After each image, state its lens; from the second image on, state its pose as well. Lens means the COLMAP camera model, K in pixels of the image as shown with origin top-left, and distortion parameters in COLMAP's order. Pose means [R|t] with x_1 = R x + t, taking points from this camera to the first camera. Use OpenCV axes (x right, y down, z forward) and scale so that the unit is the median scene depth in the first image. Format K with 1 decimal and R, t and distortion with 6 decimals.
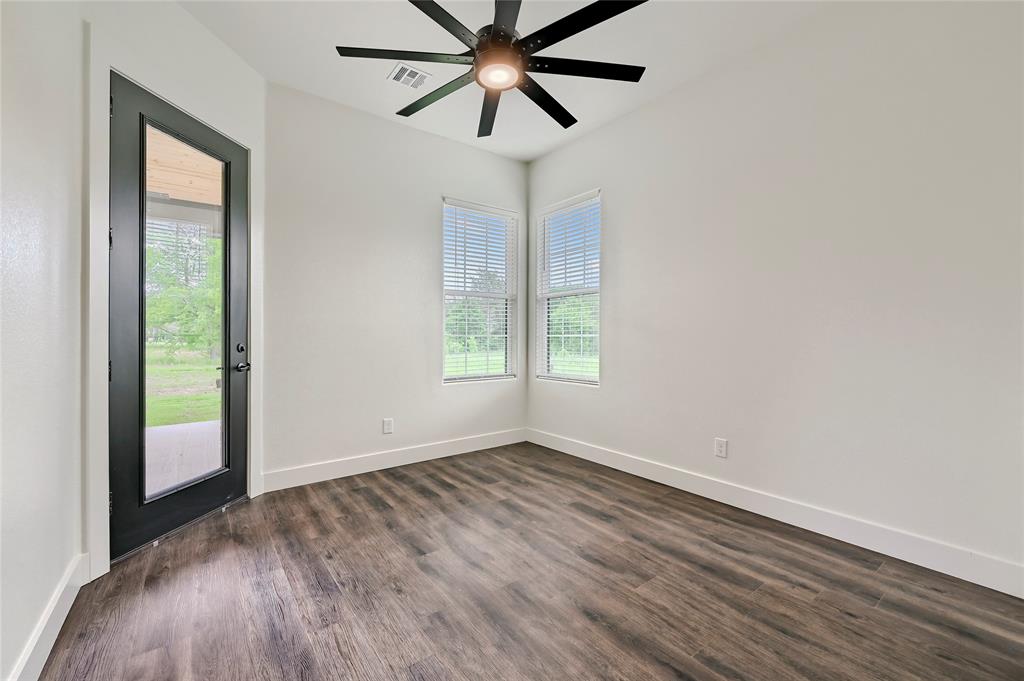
lens RADIAL K [[428.8, 0, 514.1], [0, 428.8, 337.2], [0, 0, 1]] dist [-0.001019, 0.000019]
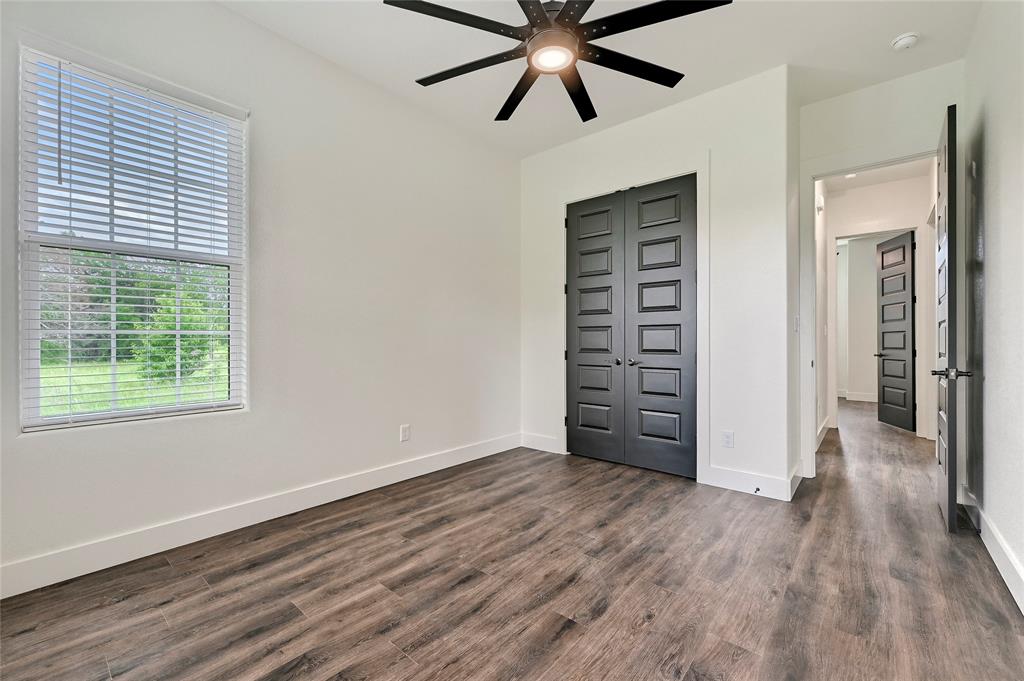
lens RADIAL K [[428.8, 0, 516.8], [0, 428.8, 344.2], [0, 0, 1]] dist [-0.001019, 0.000019]
pose [[-0.232129, -0.009486, 0.972639, -0.739466], [0.000985, 0.999950, 0.009988, 0.008491], [-0.972684, 0.003277, -0.232108, 1.020212]]
